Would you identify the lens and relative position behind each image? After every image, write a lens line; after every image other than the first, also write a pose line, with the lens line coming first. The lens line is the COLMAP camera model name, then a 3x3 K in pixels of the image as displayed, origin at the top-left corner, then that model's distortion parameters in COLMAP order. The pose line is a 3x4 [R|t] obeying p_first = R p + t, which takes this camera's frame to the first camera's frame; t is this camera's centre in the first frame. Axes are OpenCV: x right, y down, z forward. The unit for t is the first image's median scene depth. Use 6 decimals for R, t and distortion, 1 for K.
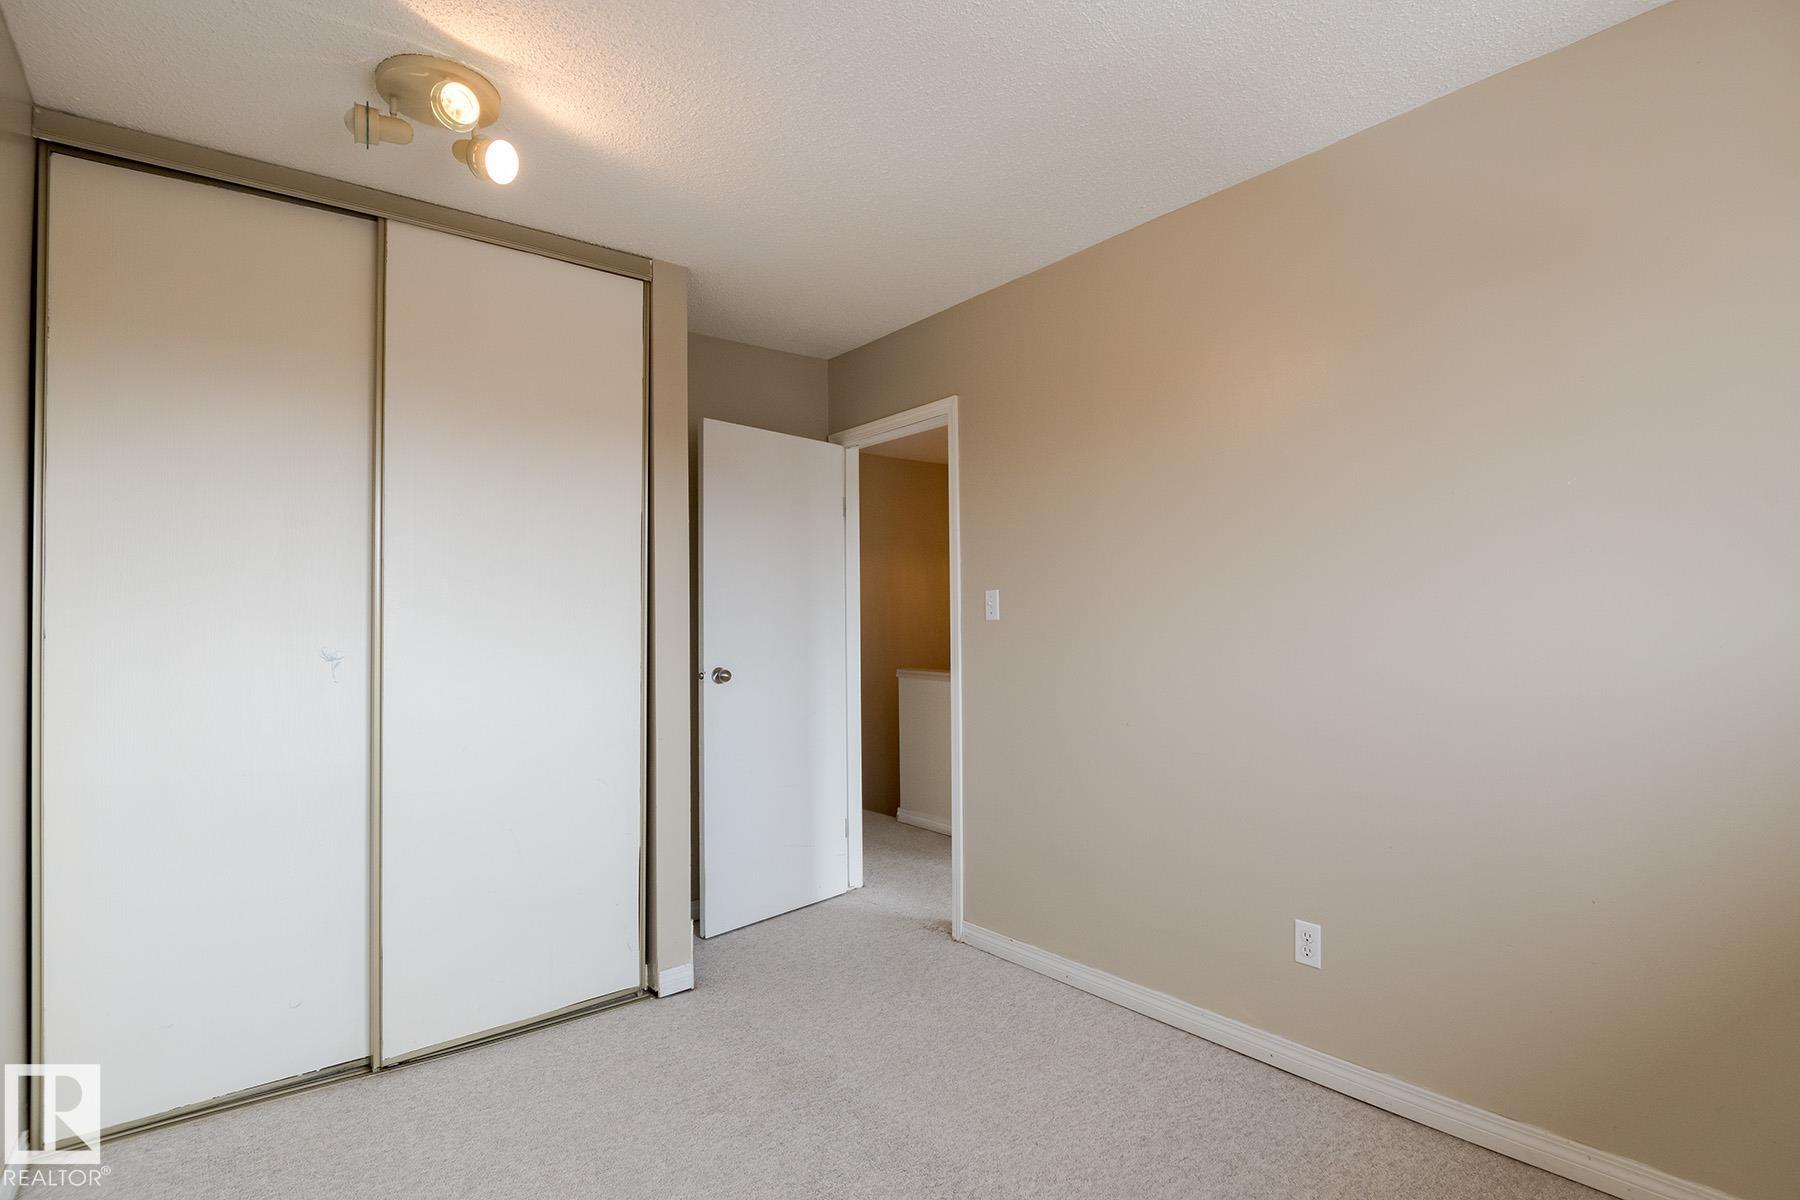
lens RADIAL K [[882.2, 0, 909.8], [0, 882.2, 627.9], [0, 0, 1]] dist [-0.003133, -0.016006]
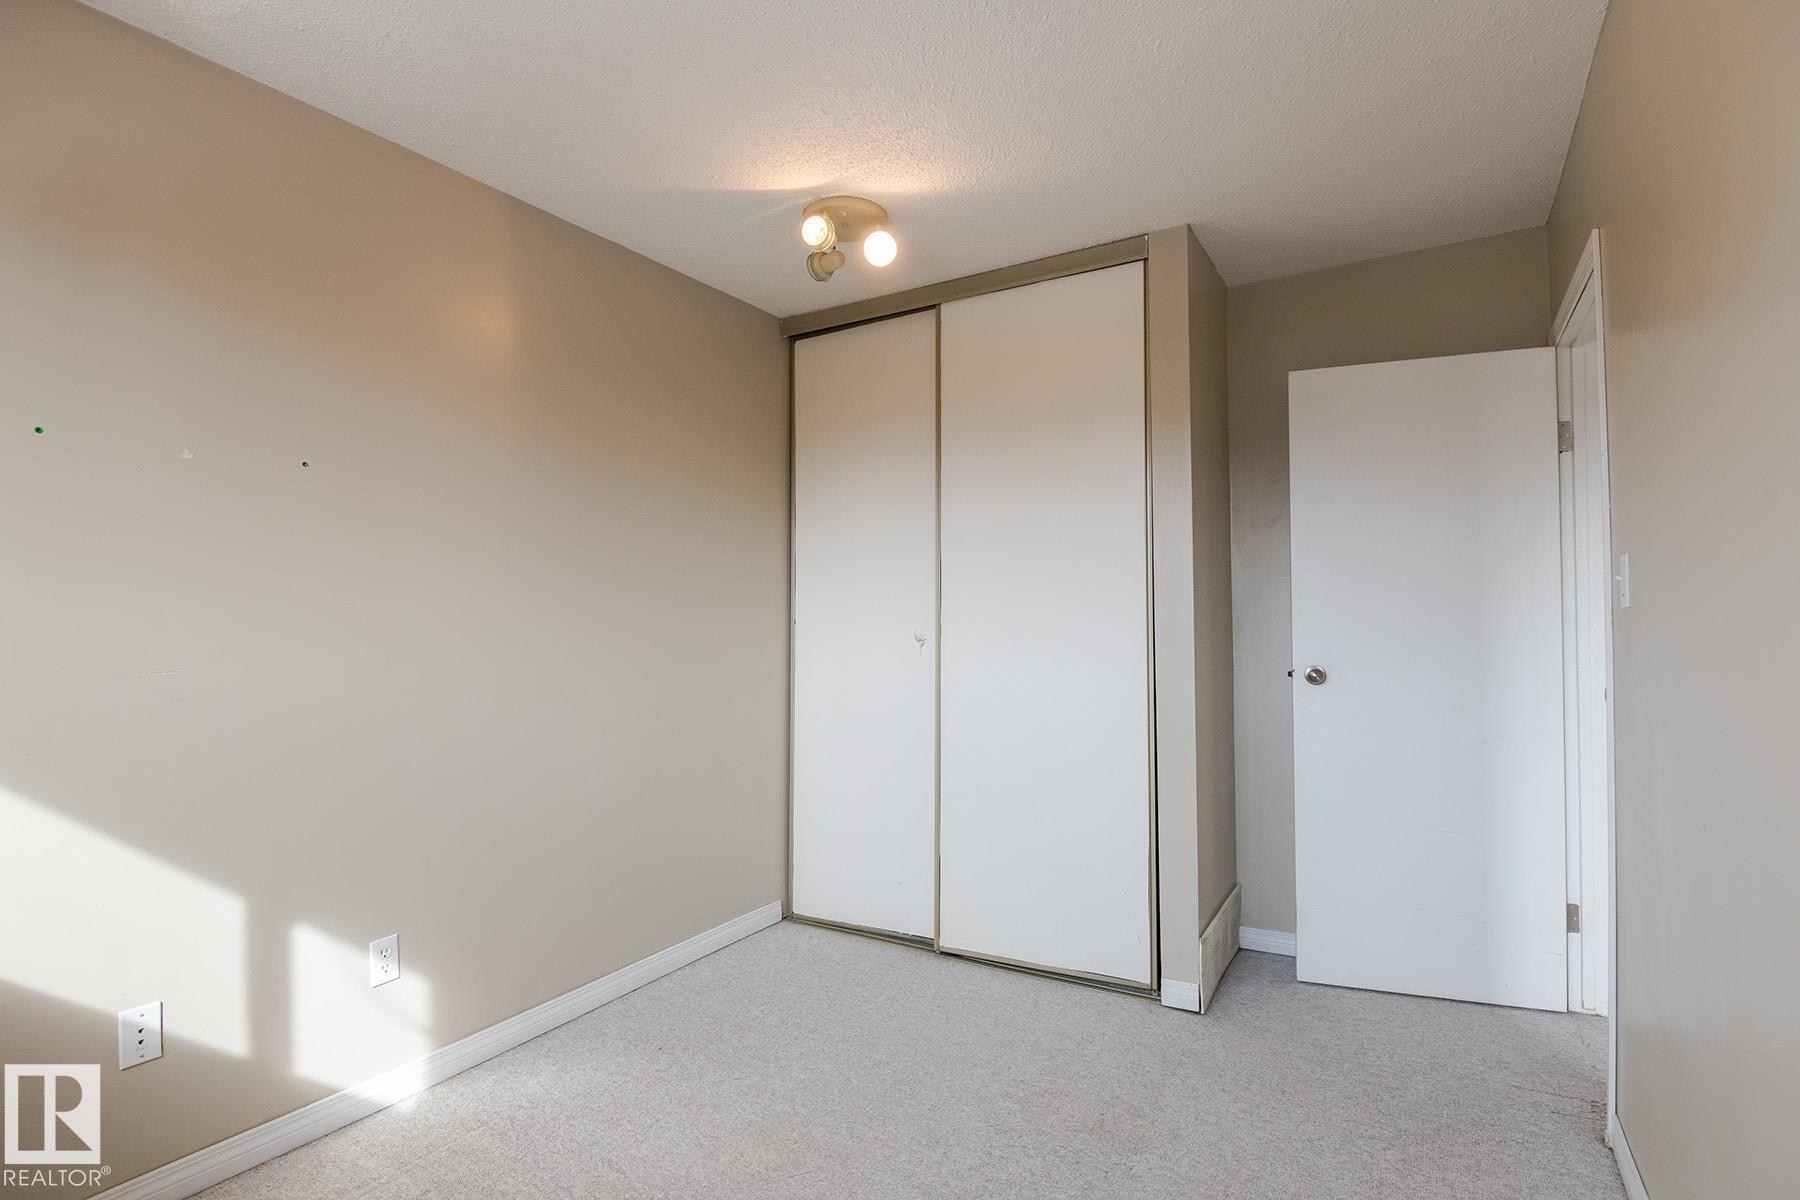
lens RADIAL K [[882.2, 0, 909.8], [0, 882.2, 627.9], [0, 0, 1]] dist [-0.003133, -0.016006]
pose [[0.343911, 0.016076, -0.938865, 0.566217], [0.001176, 0.999845, 0.017551, -0.007867], [0.939001, -0.007140, 0.343839, 0.458860]]
